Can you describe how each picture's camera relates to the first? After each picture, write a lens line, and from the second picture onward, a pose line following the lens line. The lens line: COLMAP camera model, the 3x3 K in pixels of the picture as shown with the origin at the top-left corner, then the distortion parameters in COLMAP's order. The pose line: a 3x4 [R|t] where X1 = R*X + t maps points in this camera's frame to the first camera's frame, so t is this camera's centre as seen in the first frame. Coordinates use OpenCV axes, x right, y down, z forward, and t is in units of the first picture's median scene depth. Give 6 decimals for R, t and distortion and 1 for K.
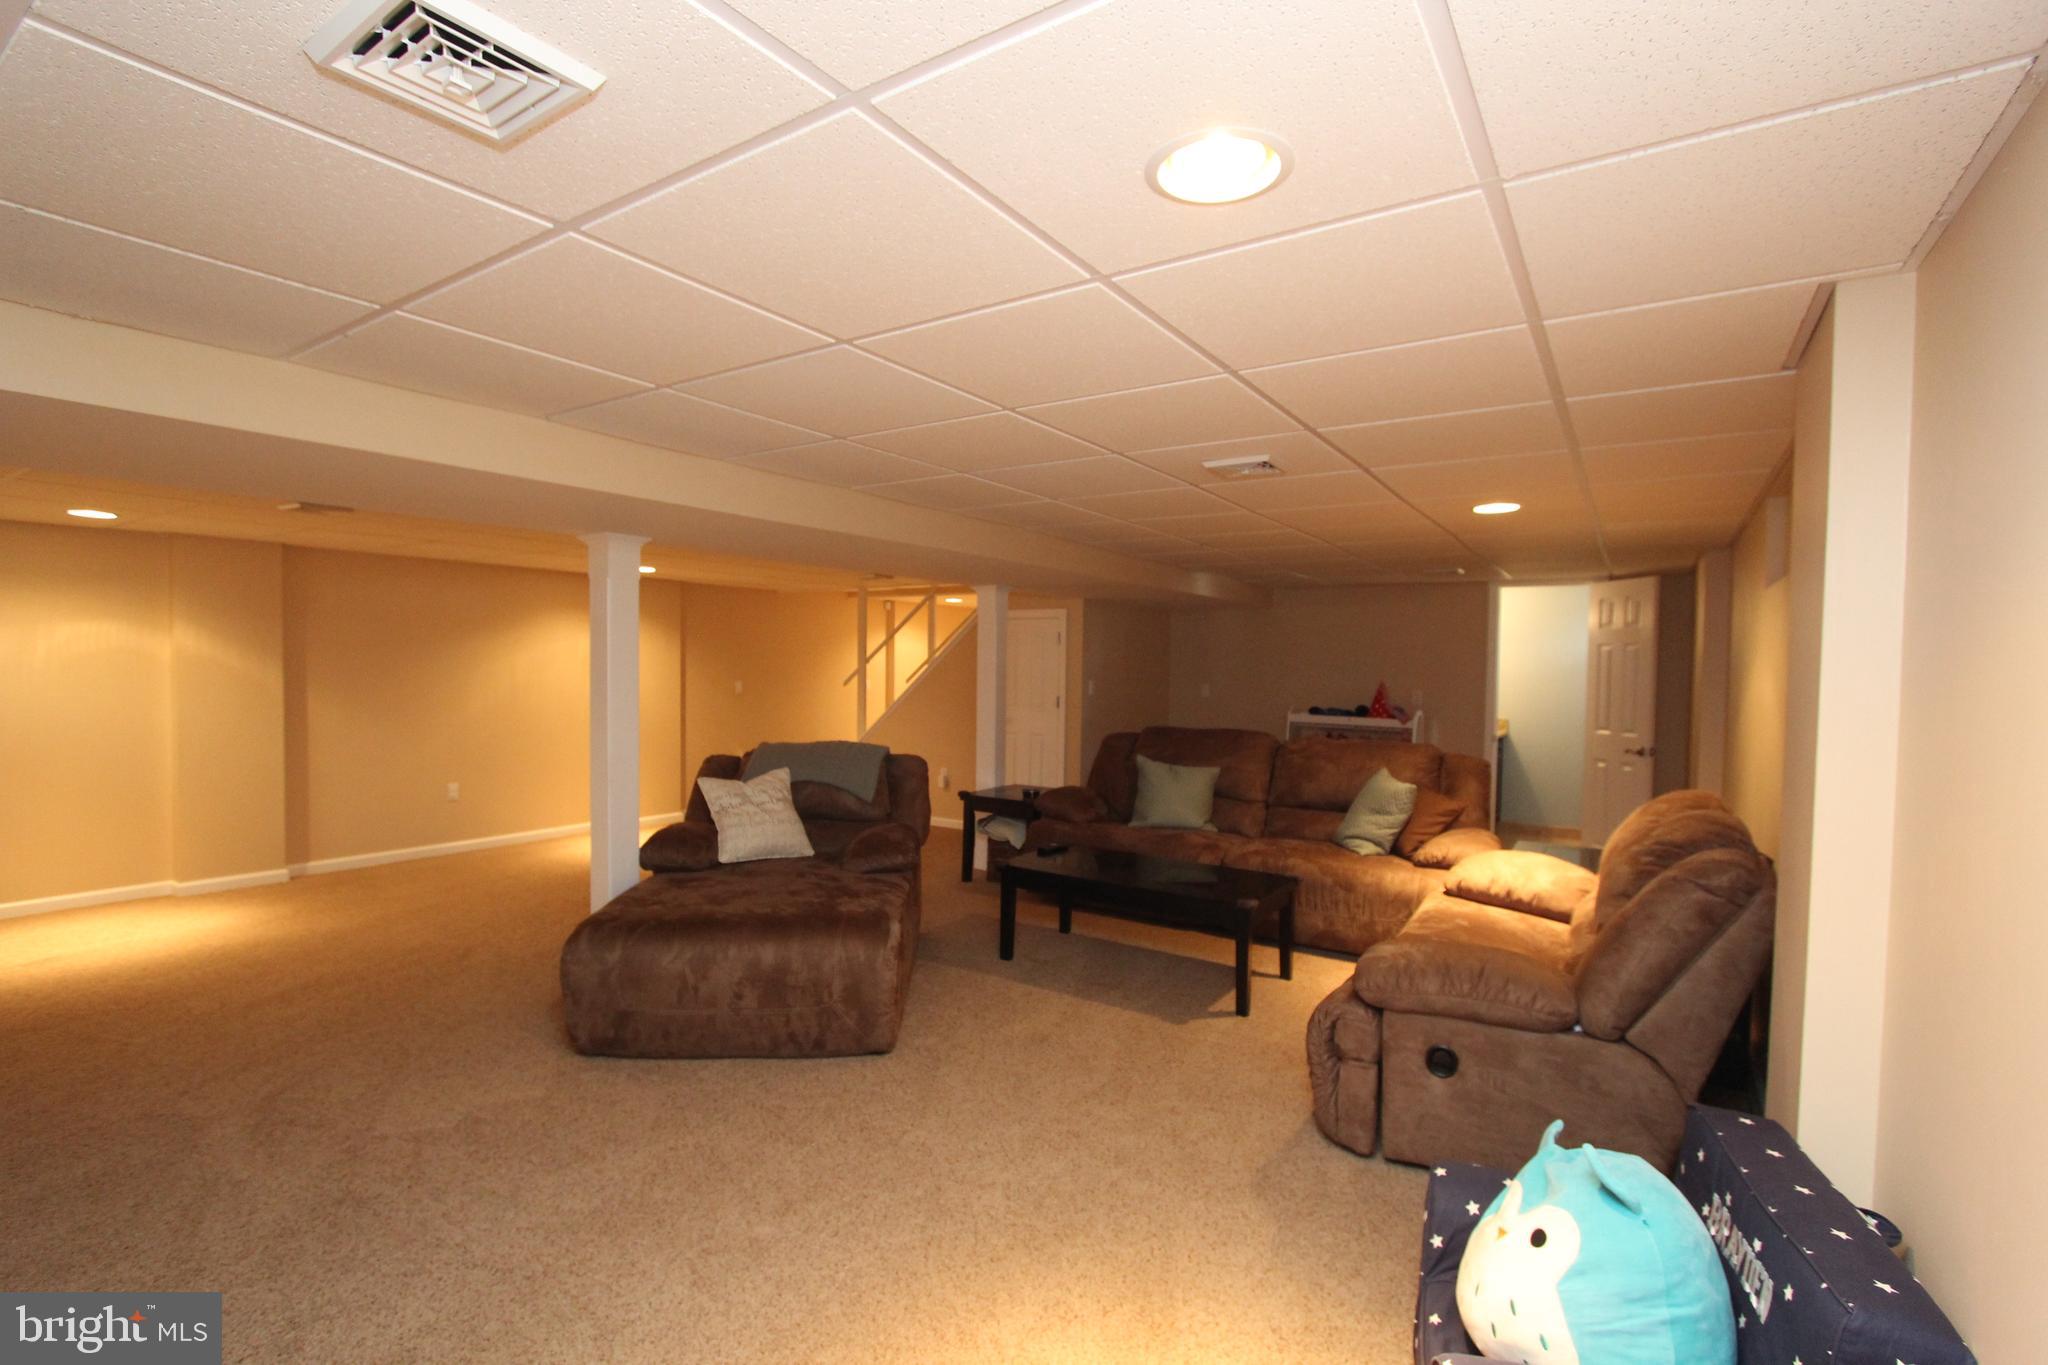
lens RADIAL K [[949.7, 0, 1015.2], [0, 949.7, 699.0], [0, 0, 1]] dist [-0.004713, -0.000152]
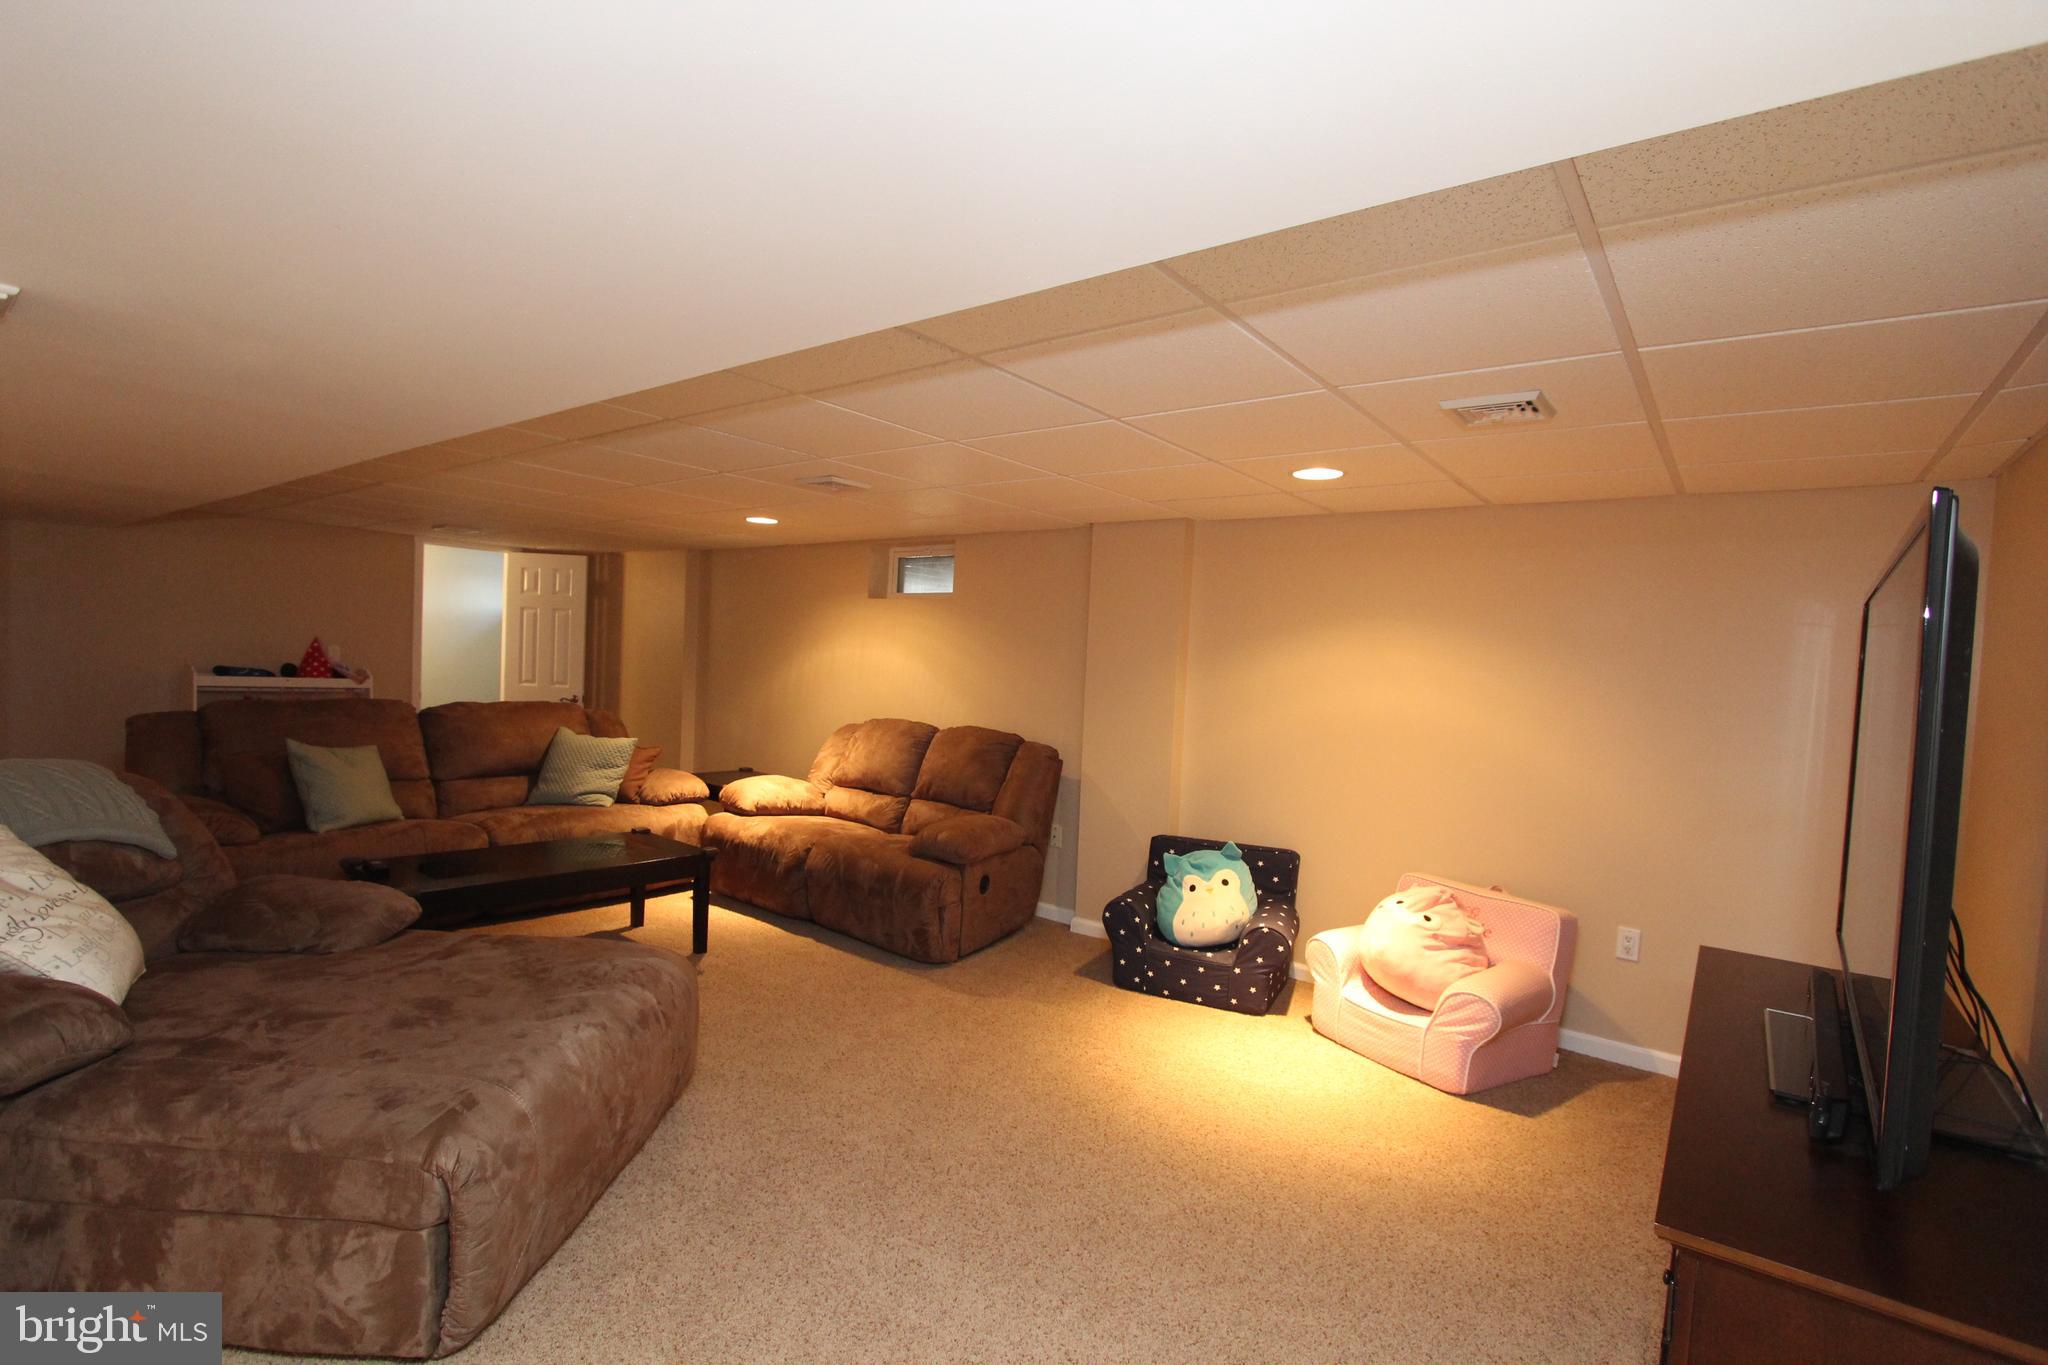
lens RADIAL K [[949.7, 0, 1015.2], [0, 949.7, 699.0], [0, 0, 1]] dist [-0.004713, -0.000152]
pose [[0.058012, -0.051048, 0.997010, -0.661667], [-0.013360, 0.998563, 0.051904, -0.021195], [-0.998226, -0.016331, 0.057247, 0.458493]]
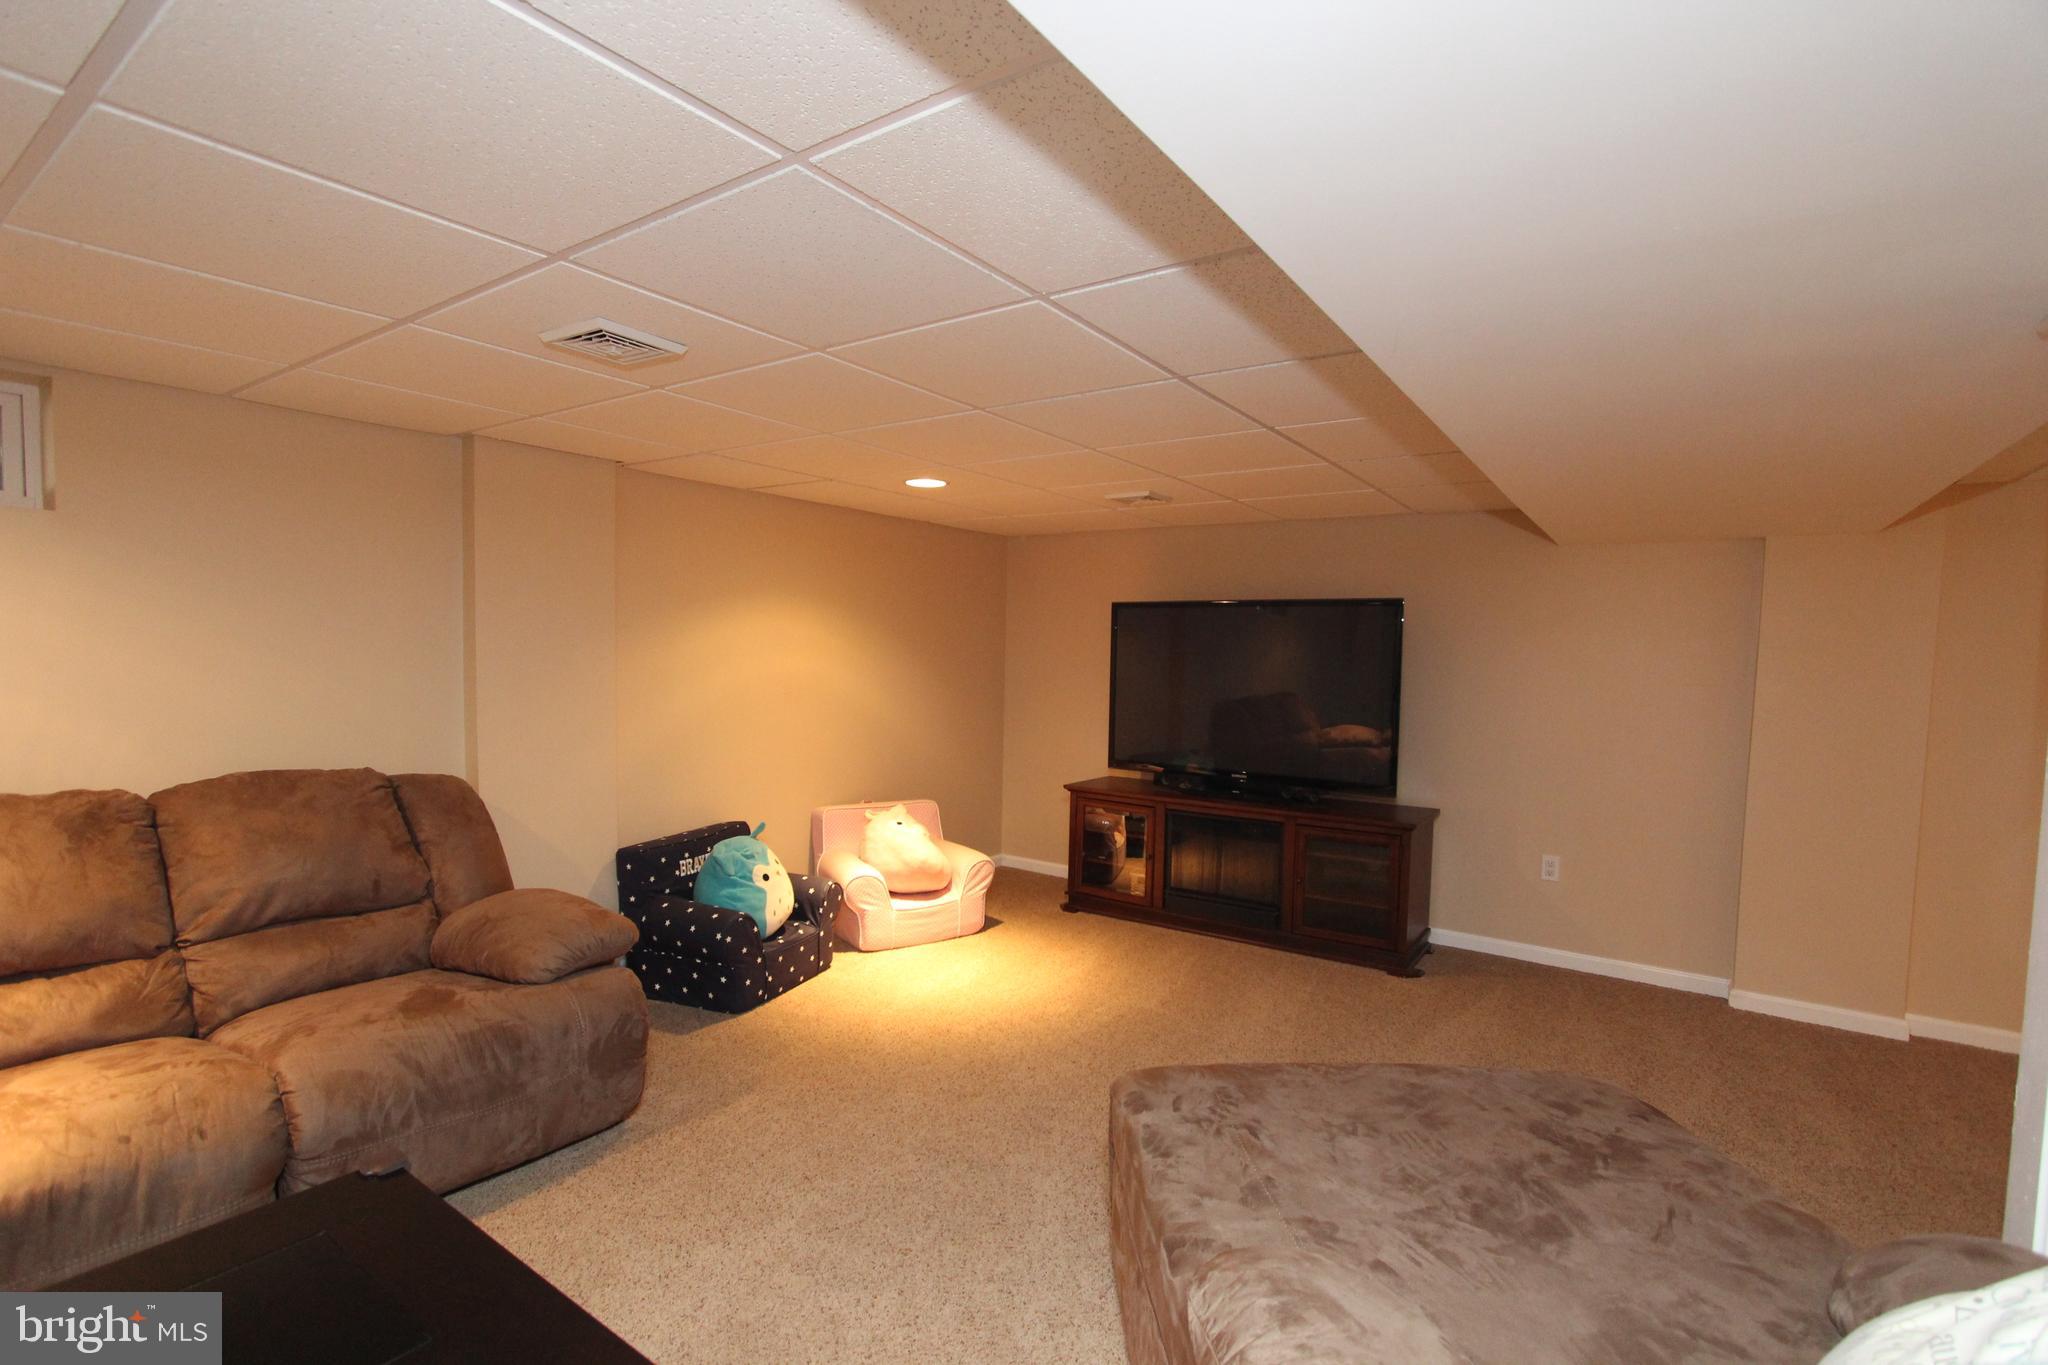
lens RADIAL K [[949.7, 0, 1015.2], [0, 949.7, 699.0], [0, 0, 1]] dist [-0.004713, -0.000152]
pose [[-0.999440, -0.023245, 0.024057, -0.047275], [-0.020968, 0.995635, 0.090945, -0.037999], [-0.026066, 0.090390, -0.995565, 1.122596]]
